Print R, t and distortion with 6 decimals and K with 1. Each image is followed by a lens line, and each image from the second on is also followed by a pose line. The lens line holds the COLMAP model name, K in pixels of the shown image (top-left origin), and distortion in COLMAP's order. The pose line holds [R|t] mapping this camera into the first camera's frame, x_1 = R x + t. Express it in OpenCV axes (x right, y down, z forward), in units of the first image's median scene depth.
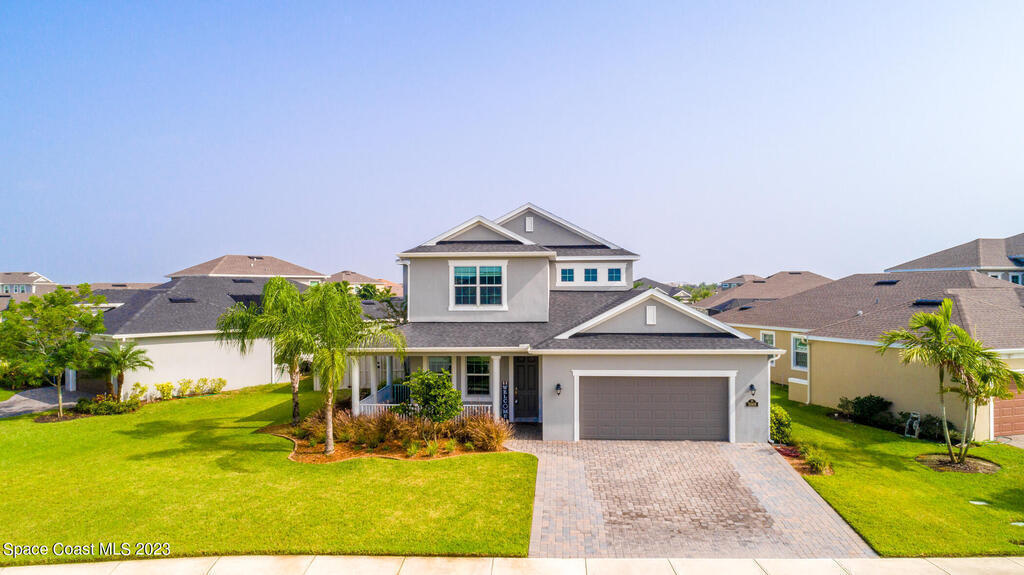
lens RADIAL K [[708.0, 0, 525.2], [0, 708.0, 287.4], [0, 0, 1]] dist [-0.008099, -0.001458]
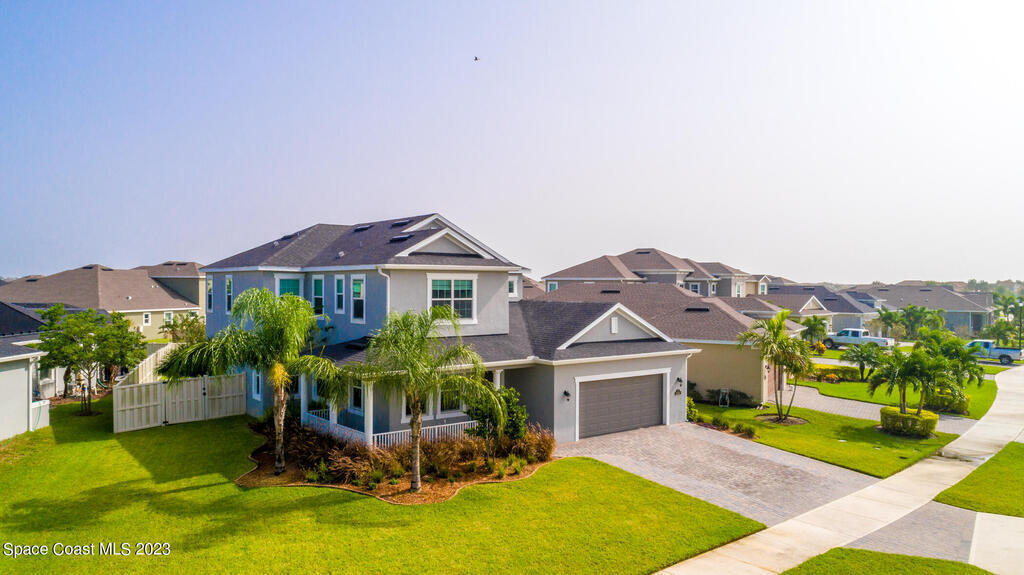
lens RADIAL K [[708.0, 0, 525.2], [0, 708.0, 287.4], [0, 0, 1]] dist [-0.008099, -0.001458]
pose [[0.749267, 0.006408, 0.662237, -0.717386], [-0.010827, 0.999938, 0.002574, -0.025312], [-0.662180, -0.009098, 0.749290, 0.221877]]
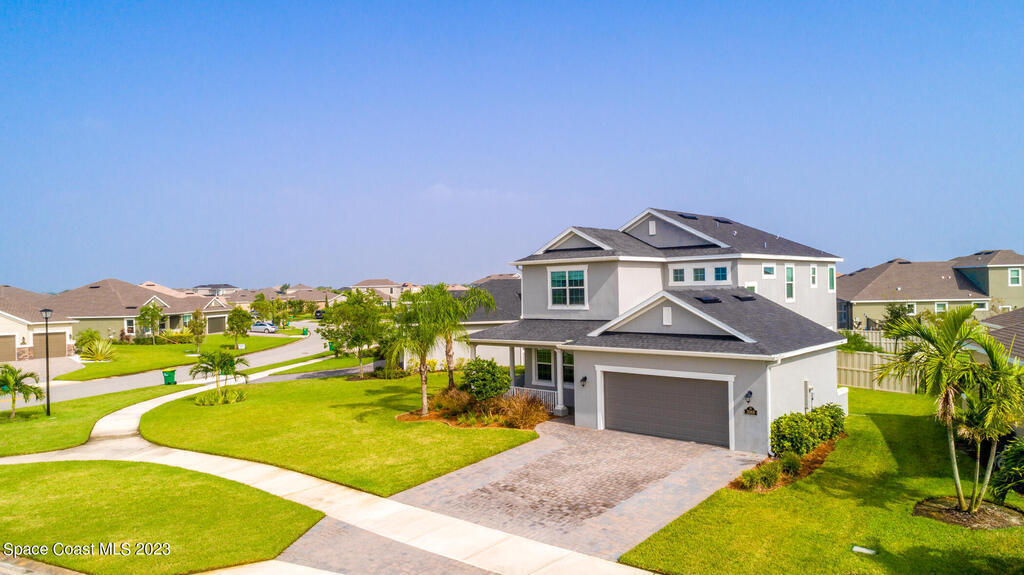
lens RADIAL K [[682.6, 0, 528.7], [0, 682.6, 289.3], [0, 0, 1]] dist [-0.008687, -0.001048]
pose [[0.783960, -0.010474, -0.620723, 0.640569], [0.020019, 0.999764, 0.008414, -0.011965], [0.620489, -0.019022, 0.783985, 0.102676]]
